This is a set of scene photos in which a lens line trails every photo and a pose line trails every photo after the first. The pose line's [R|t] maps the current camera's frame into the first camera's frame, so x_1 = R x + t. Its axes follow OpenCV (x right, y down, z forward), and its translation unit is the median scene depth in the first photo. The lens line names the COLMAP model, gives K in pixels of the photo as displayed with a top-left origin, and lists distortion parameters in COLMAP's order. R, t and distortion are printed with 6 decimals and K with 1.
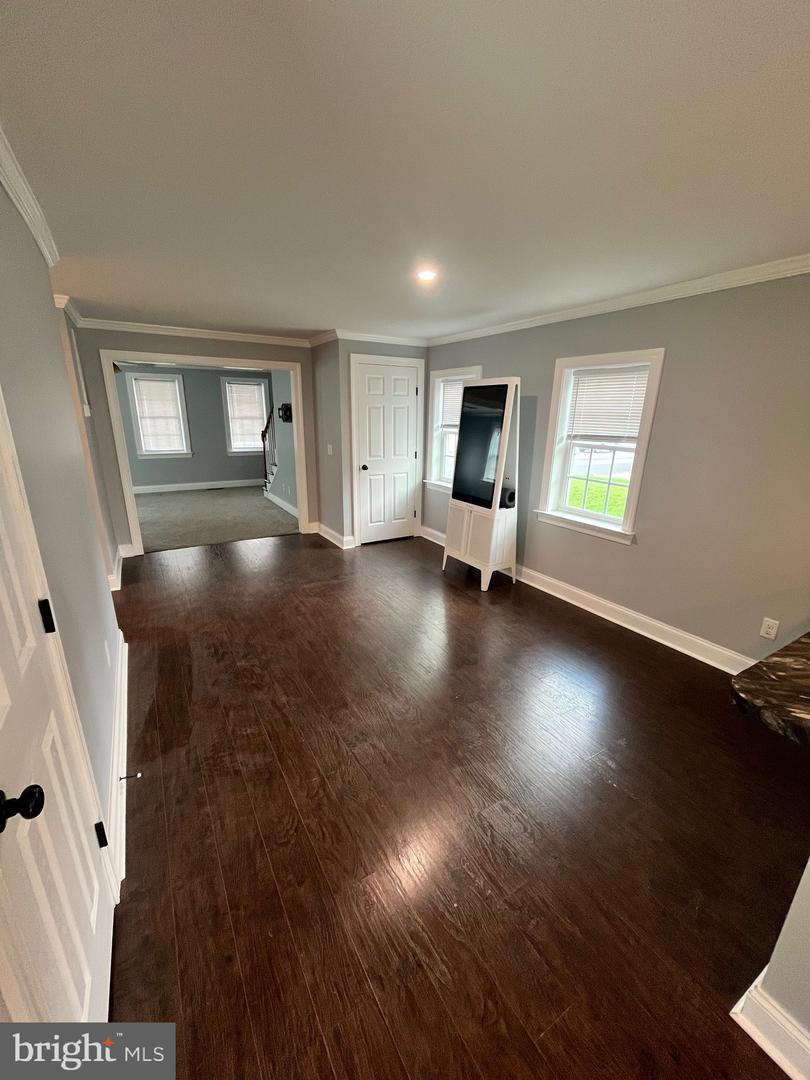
lens RADIAL K [[438.5, 0, 408.2], [0, 438.5, 539.4], [0, 0, 1]] dist [-0.001833, -0.000085]
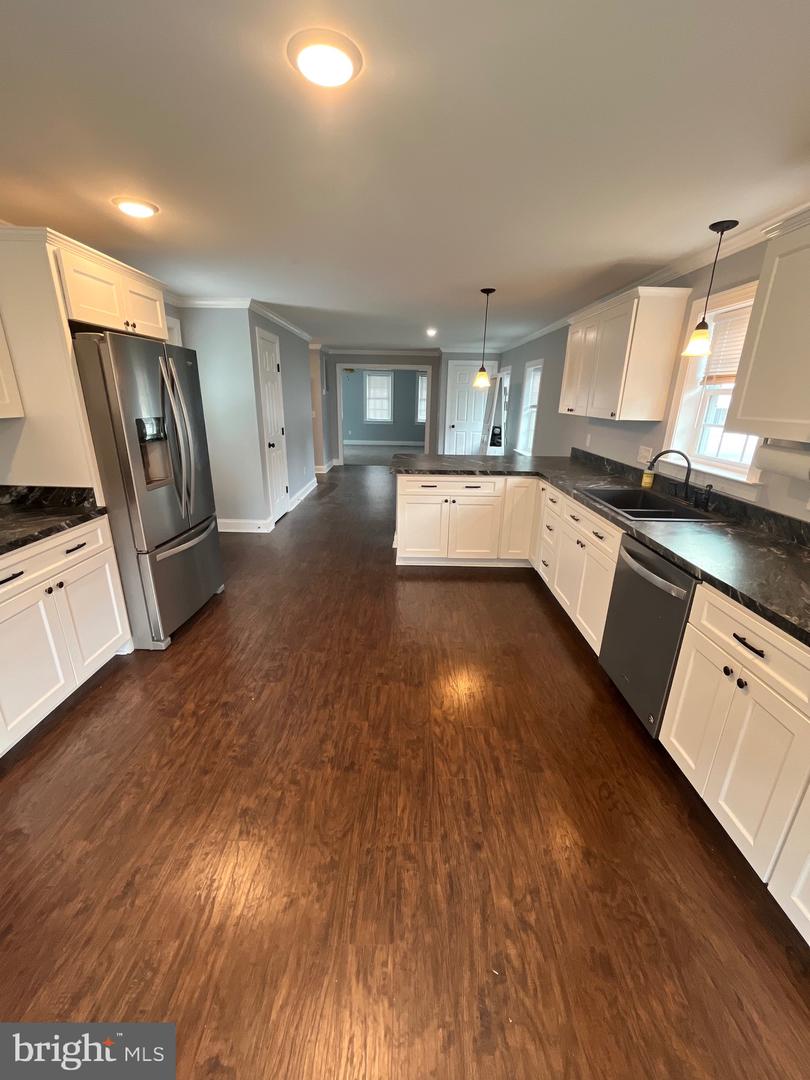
lens RADIAL K [[438.5, 0, 408.2], [0, 438.5, 539.4], [0, 0, 1]] dist [-0.001833, -0.000085]
pose [[0.857590, 0.164408, -0.487350, 0.678071], [-0.154001, 0.986144, 0.061681, 0.198795], [0.490738, 0.022156, 0.871026, -0.581806]]
